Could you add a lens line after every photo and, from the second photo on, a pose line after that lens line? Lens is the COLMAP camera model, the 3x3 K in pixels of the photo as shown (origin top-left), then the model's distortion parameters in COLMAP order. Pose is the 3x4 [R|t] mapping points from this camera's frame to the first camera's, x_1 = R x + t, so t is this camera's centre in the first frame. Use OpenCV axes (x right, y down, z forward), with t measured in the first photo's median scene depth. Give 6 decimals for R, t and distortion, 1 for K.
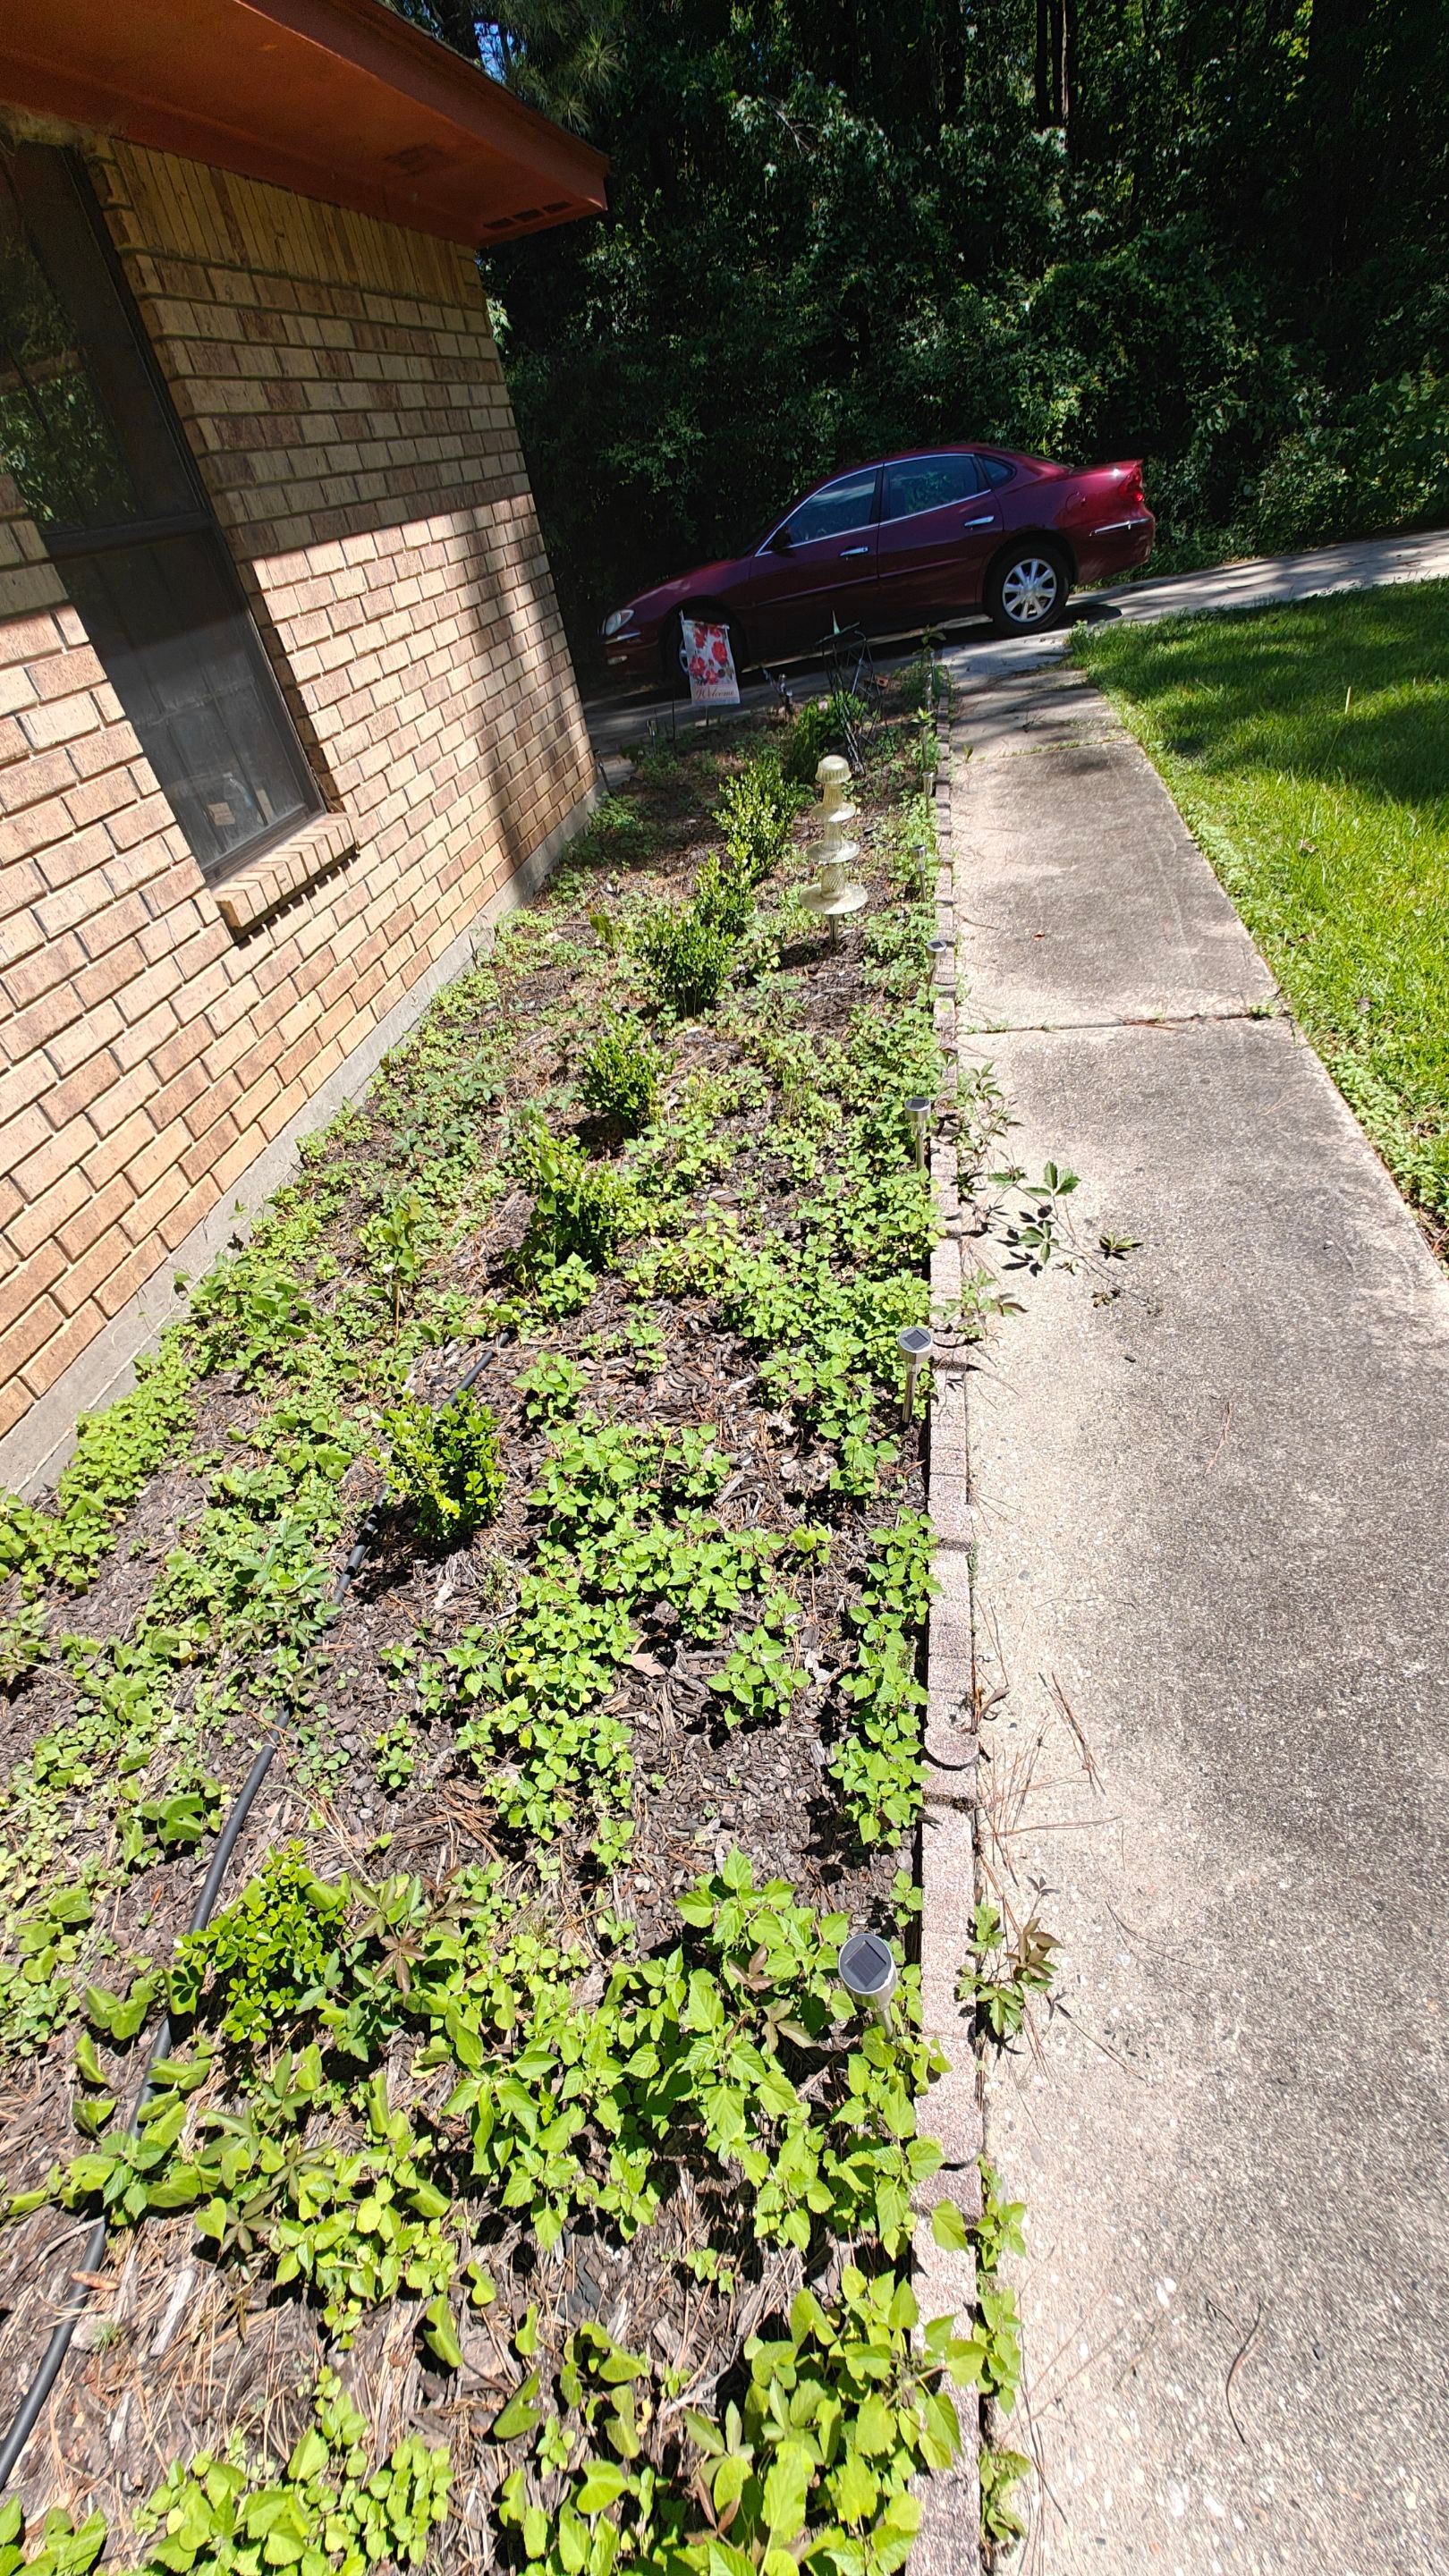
lens RADIAL K [[1077.1, 0, 724.5], [0, 1077.1, 1288.0], [0, 0, 1]] dist [-0.000553, -0.000061]
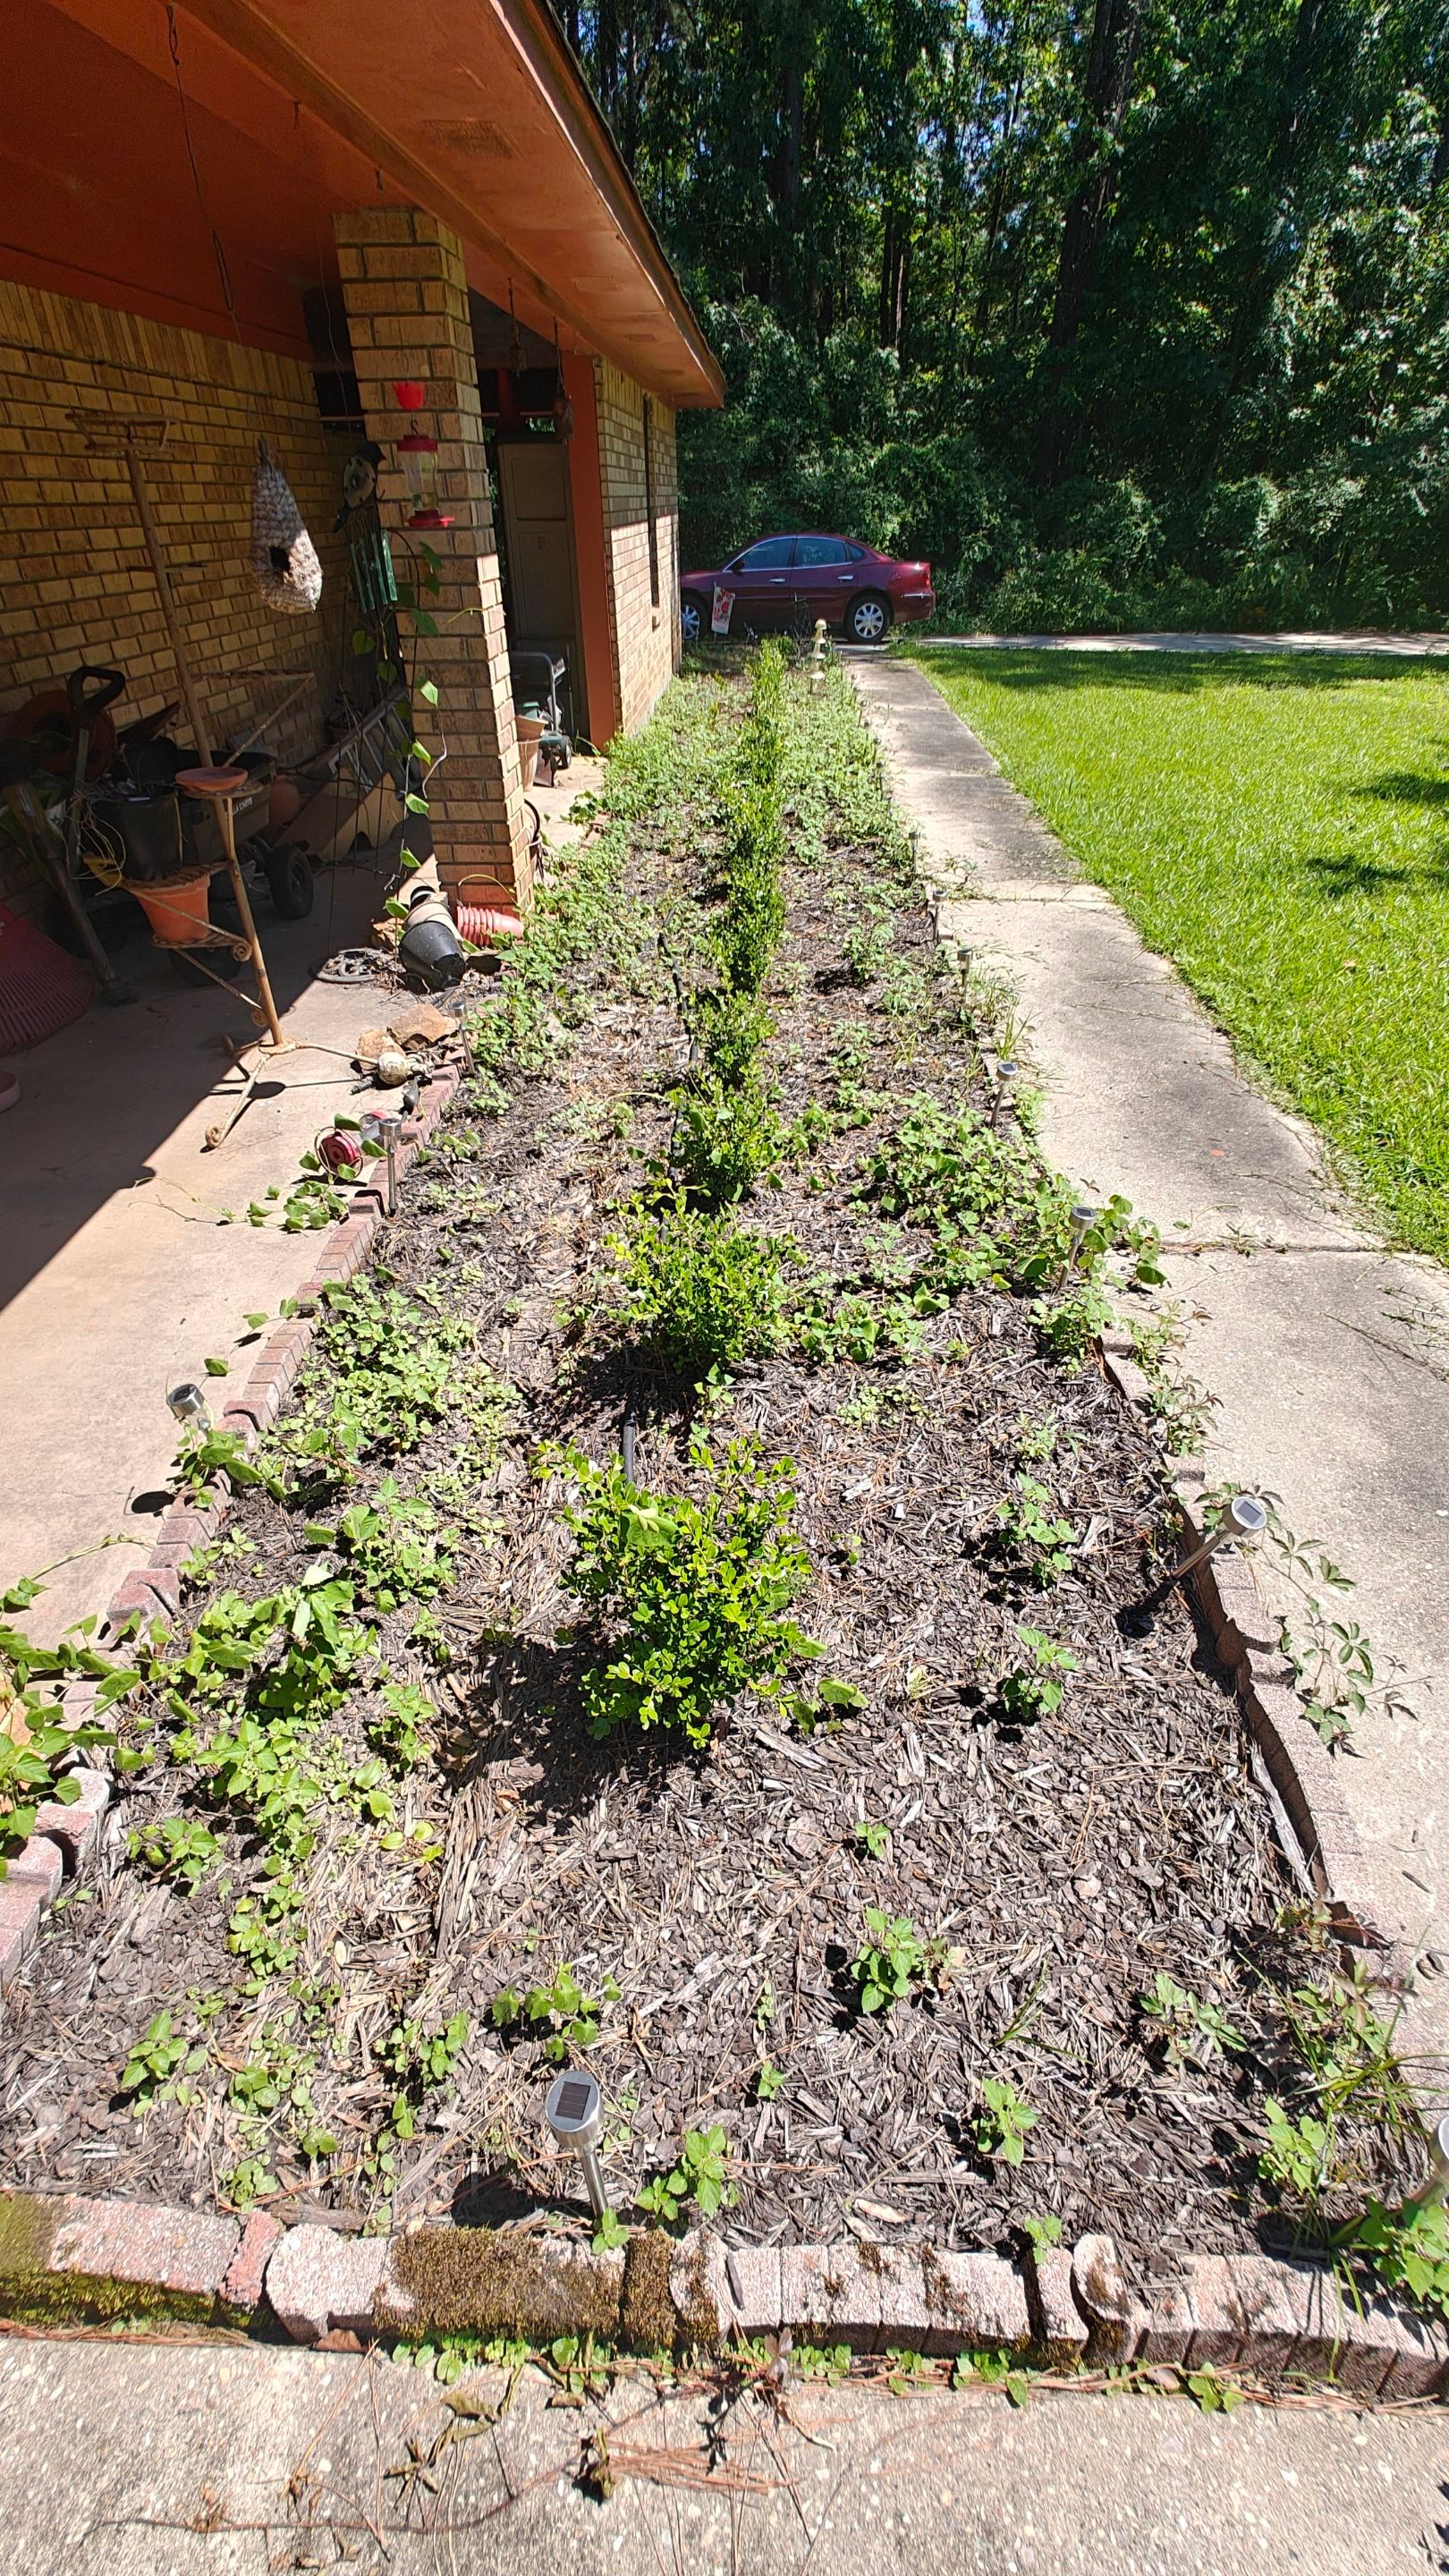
lens RADIAL K [[1077.1, 0, 724.5], [0, 1077.1, 1288.0], [0, 0, 1]] dist [-0.000553, -0.000061]
pose [[0.976254, 0.072168, 0.204253, -0.187253], [-0.064072, 0.996885, -0.045986, 0.439753], [-0.206935, 0.031807, 0.977837, -0.528819]]
